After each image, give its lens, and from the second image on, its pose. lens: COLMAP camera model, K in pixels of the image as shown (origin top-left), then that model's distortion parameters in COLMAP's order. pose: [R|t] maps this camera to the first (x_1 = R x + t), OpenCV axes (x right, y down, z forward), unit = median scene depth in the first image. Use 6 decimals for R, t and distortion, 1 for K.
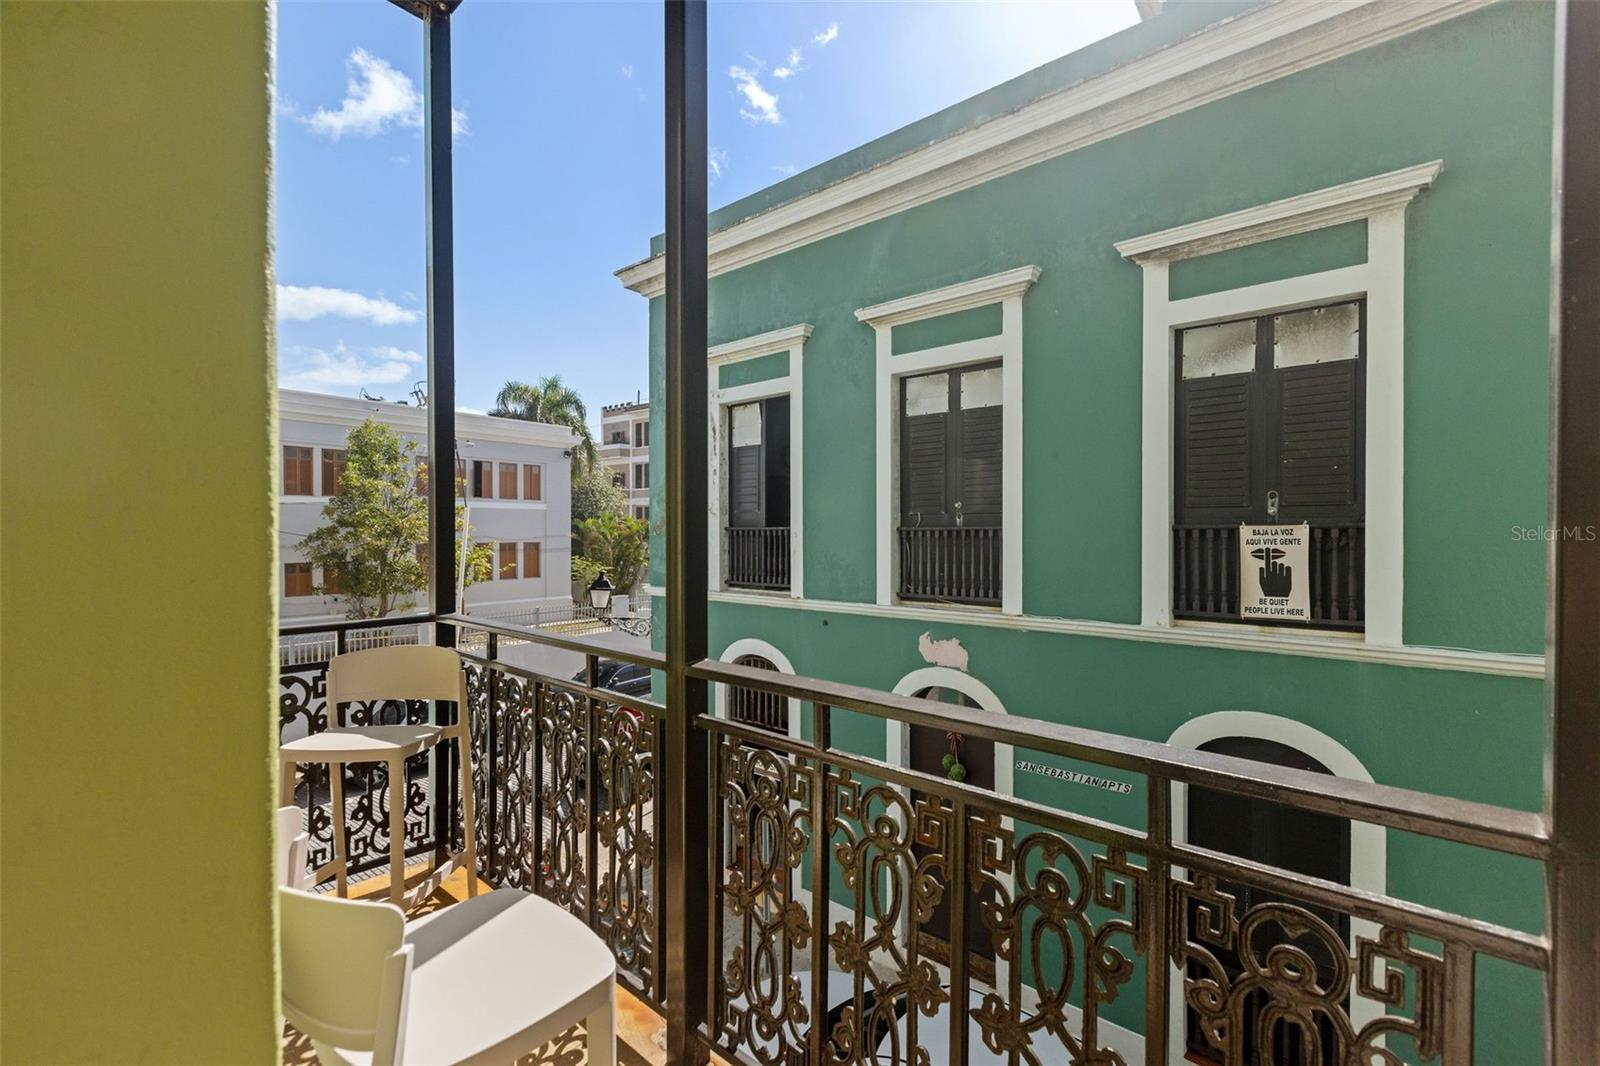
lens RADIAL K [[718.9, 0, 799.0], [0, 718.9, 535.6], [0, 0, 1]] dist [0.003794, -0.001436]
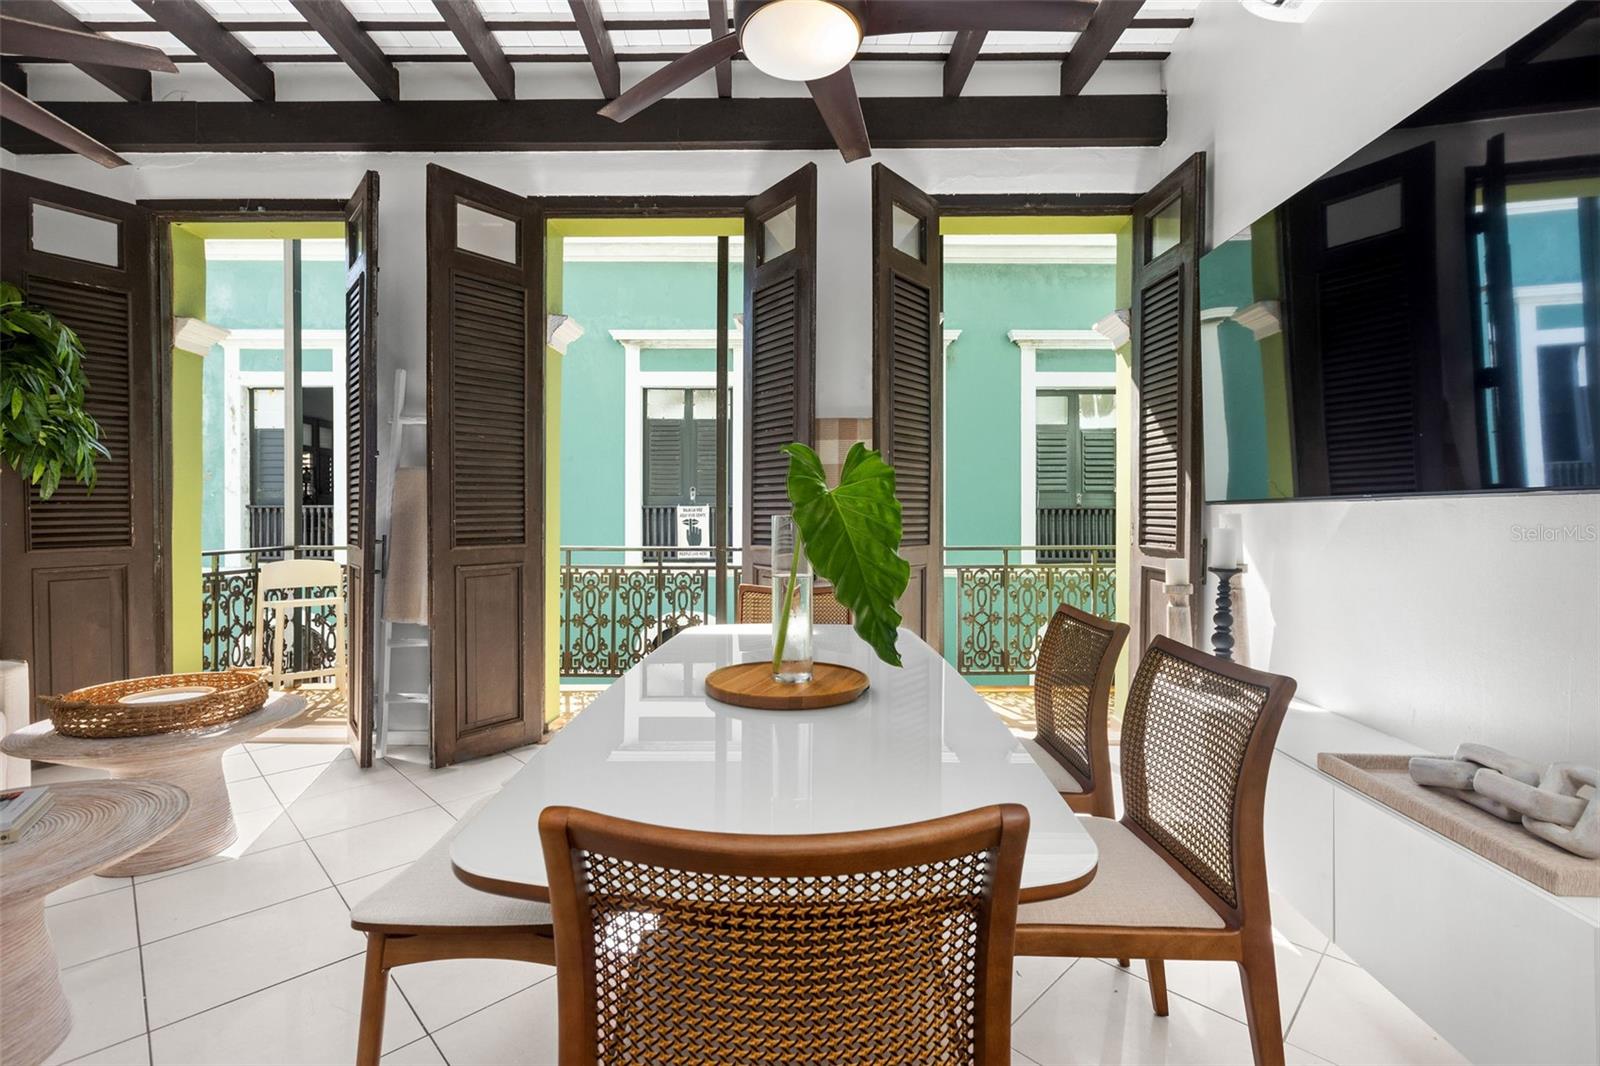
lens RADIAL K [[718.9, 0, 800.9], [0, 718.9, 516.8], [0, 0, 1]] dist [0.003794, -0.001436]
pose [[0.753268, 0.000917, 0.657713, -0.318825], [0.002482, 0.999988, -0.004238, 0.020518], [-0.657709, 0.004825, 0.753256, -0.528933]]
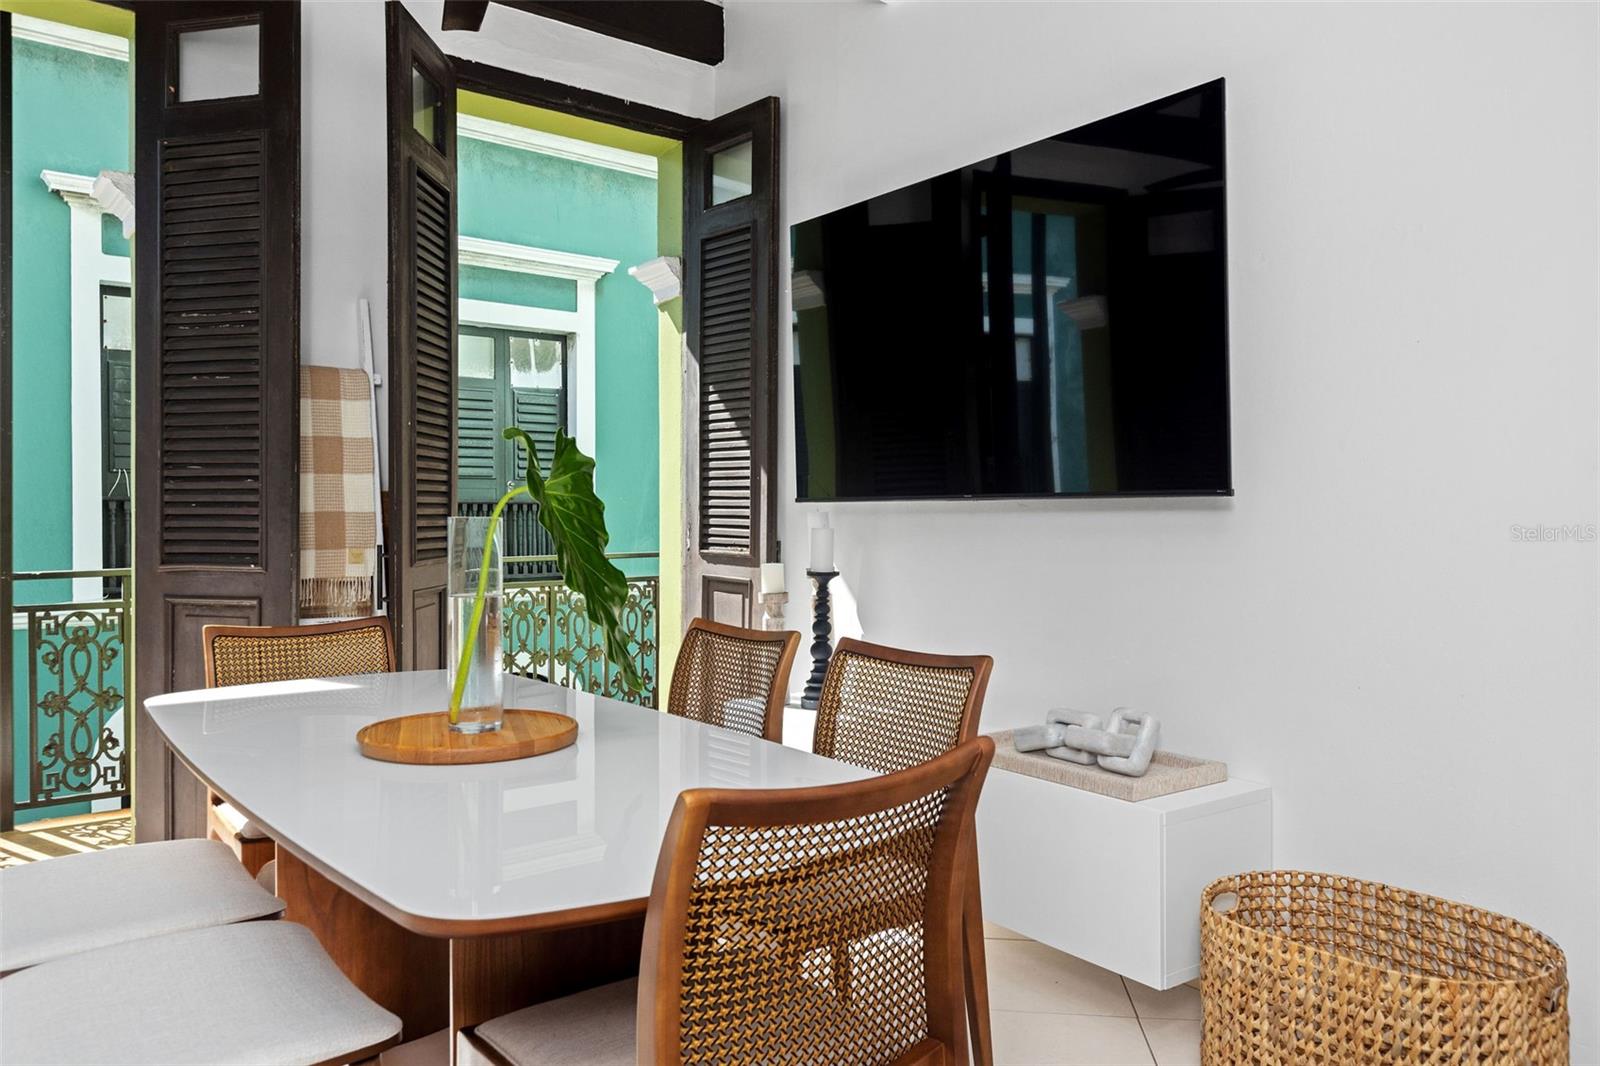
lens RADIAL K [[1124.0, 0, 795.4], [0, 1124.0, 522.4], [0, 0, 1]] dist [0.002437, -0.001312]
pose [[0.173629, -0.007412, 0.984783, -0.446961], [0.006940, 0.999956, 0.006302, 0.019040], [-0.984787, 0.005740, 0.173673, -0.465223]]
